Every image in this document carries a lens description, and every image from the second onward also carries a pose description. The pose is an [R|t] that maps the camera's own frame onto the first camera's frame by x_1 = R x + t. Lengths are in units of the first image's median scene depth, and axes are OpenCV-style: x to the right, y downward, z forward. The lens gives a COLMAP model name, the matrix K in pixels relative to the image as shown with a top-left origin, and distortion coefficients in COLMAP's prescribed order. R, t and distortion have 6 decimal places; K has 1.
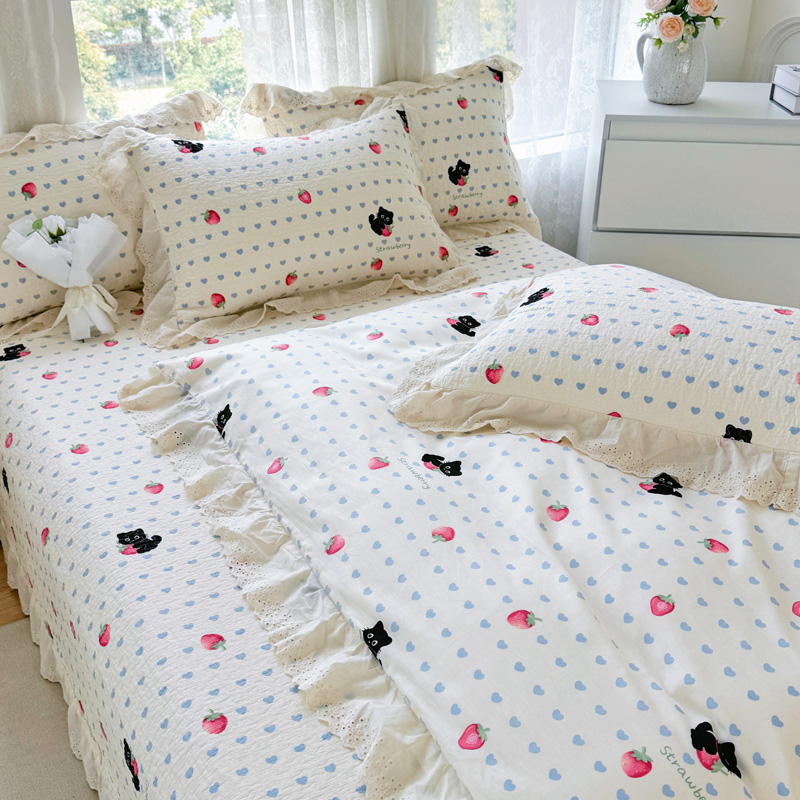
lens RADIAL K [[1006.1, 0, 380.1], [0, 1006.1, 414.8], [0, 0, 1]] dist [0.191480, -0.363487]
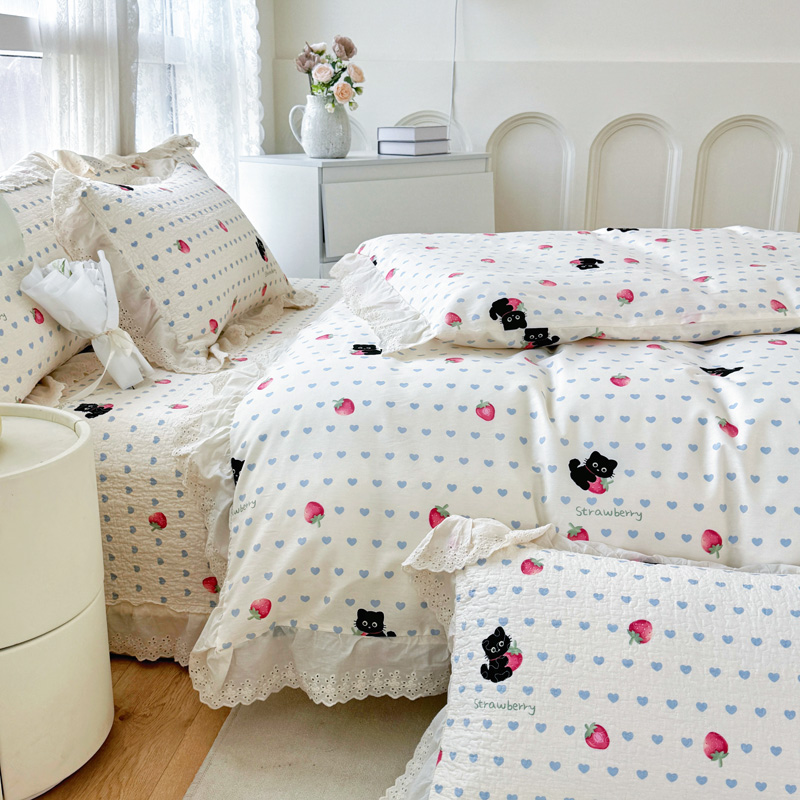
lens RADIAL K [[1006.1, 0, 380.1], [0, 1006.1, 414.8], [0, 0, 1]] dist [0.191480, -0.363487]
pose [[0.643619, -0.236555, 0.727871, -0.780072], [0.381892, 0.923443, -0.037572, 0.063030], [-0.663260, 0.302150, 0.684683, 0.250519]]
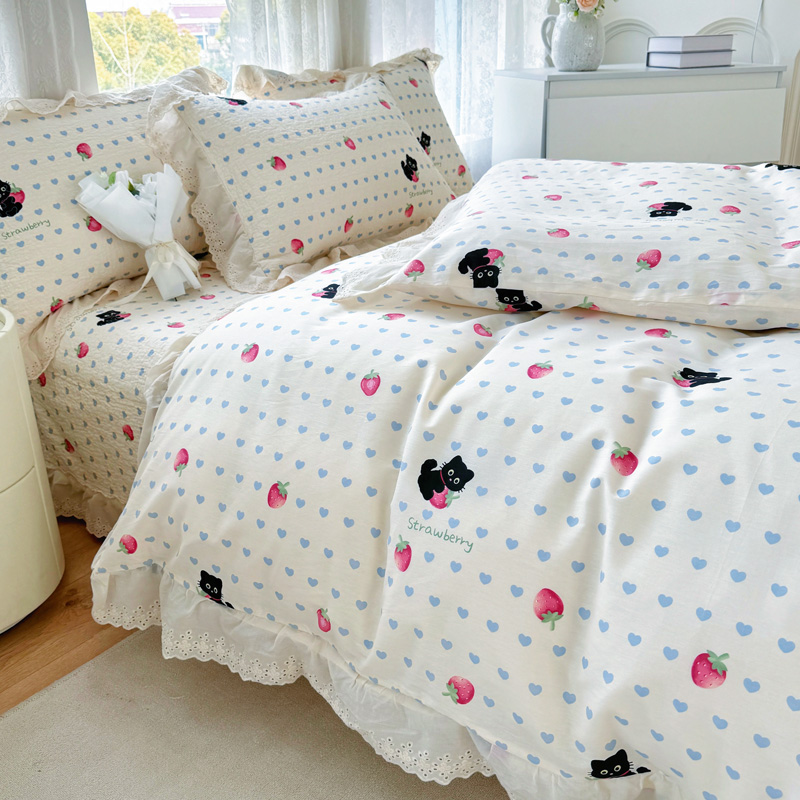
lens RADIAL K [[867.0, 0, 400.0], [0, 867.0, 400.0], [0, 0, 1]] dist [0.171803, -0.357536]
pose [[0.928453, -0.173825, 0.328269, -0.368987], [0.208351, 0.975339, -0.072824, 0.114460], [-0.307515, 0.136009, 0.941773, 0.189413]]
